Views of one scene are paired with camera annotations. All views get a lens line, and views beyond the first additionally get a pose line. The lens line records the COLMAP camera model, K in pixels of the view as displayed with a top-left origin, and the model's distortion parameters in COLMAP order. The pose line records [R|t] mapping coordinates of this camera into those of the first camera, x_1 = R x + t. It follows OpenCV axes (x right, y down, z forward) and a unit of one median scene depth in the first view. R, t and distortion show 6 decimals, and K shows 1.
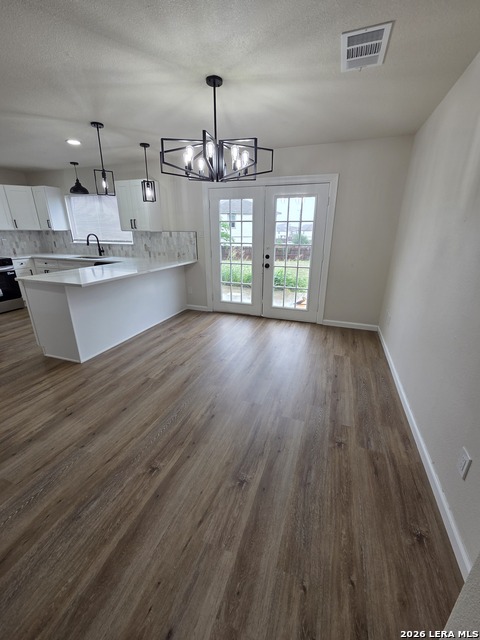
lens RADIAL K [[259.3, 0, 243.4], [0, 259.3, 320.4], [0, 0, 1]] dist [-0.002590, -0.000184]
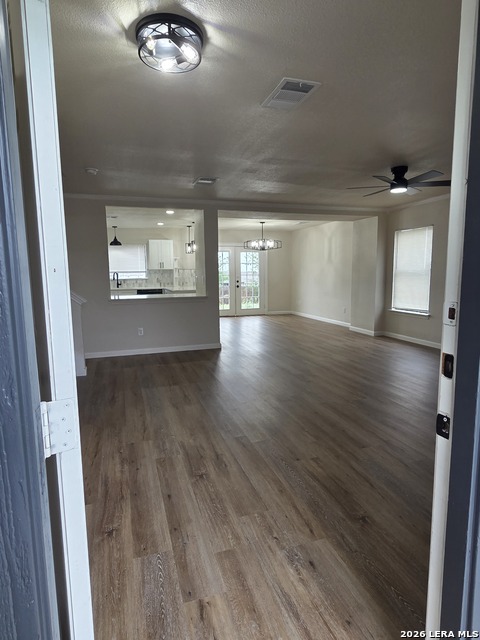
lens RADIAL K [[377.3, 0, 239.7], [0, 377.3, 319.0], [0, 0, 1]] dist [-0.002913, -0.002120]
pose [[0.795189, -0.089943, 0.599653, -1.580532], [0.215723, 0.966200, -0.141145, 0.405623], [-0.566690, 0.241596, 0.787715, -1.092093]]
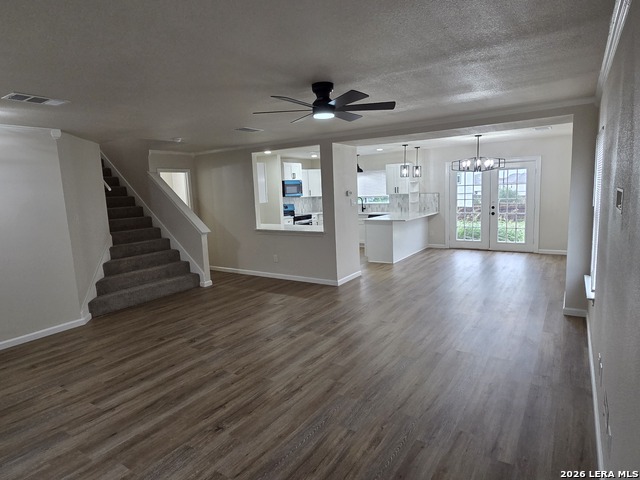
lens RADIAL K [[377.3, 0, 318.8], [0, 377.3, 239.3], [0, 0, 1]] dist [-0.002913, -0.002120]
pose [[0.967683, -0.010587, -0.251948, -0.336914], [-0.039777, 0.980202, -0.193964, 0.397176], [0.249014, 0.197718, 0.948103, -1.274544]]
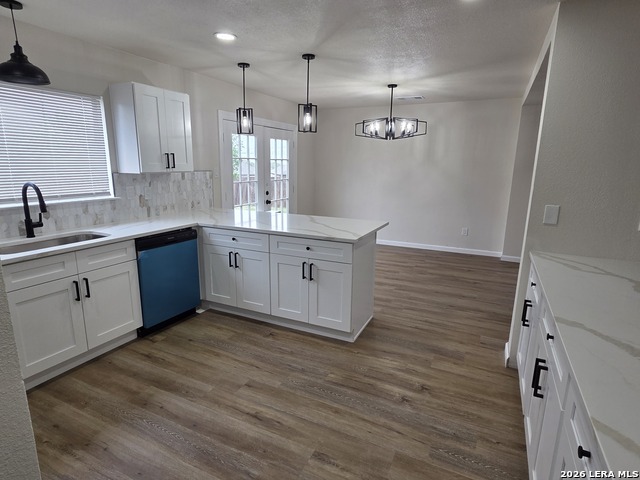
lens RADIAL K [[357.8, 0, 316.7], [0, 357.8, 240.5], [0, 0, 1]] dist [-0.007812, 0.001043]
pose [[0.122410, -0.214207, 0.969088, -1.300560], [0.321208, 0.932430, 0.165531, -0.250403], [-0.939064, 0.291016, 0.182944, 0.643339]]
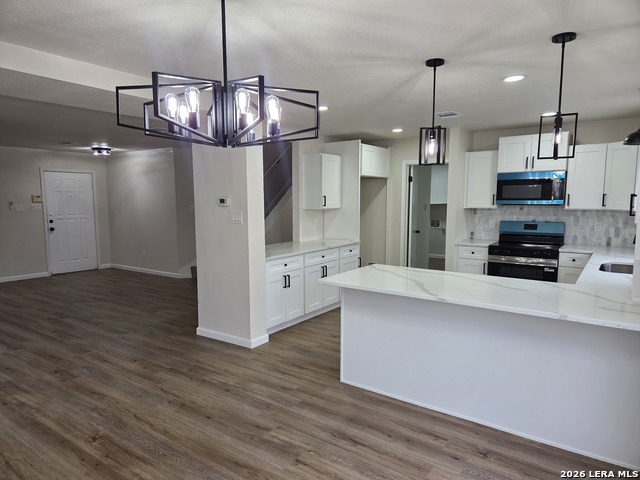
lens RADIAL K [[429.9, 0, 316.1], [0, 429.9, 246.2], [0, 0, 1]] dist [0.039241, -0.015162]
pose [[-0.271970, 0.109248, -0.956084, 0.405576], [-0.321100, 0.926290, 0.197184, -0.311753], [0.907153, 0.360627, -0.216843, 0.779041]]
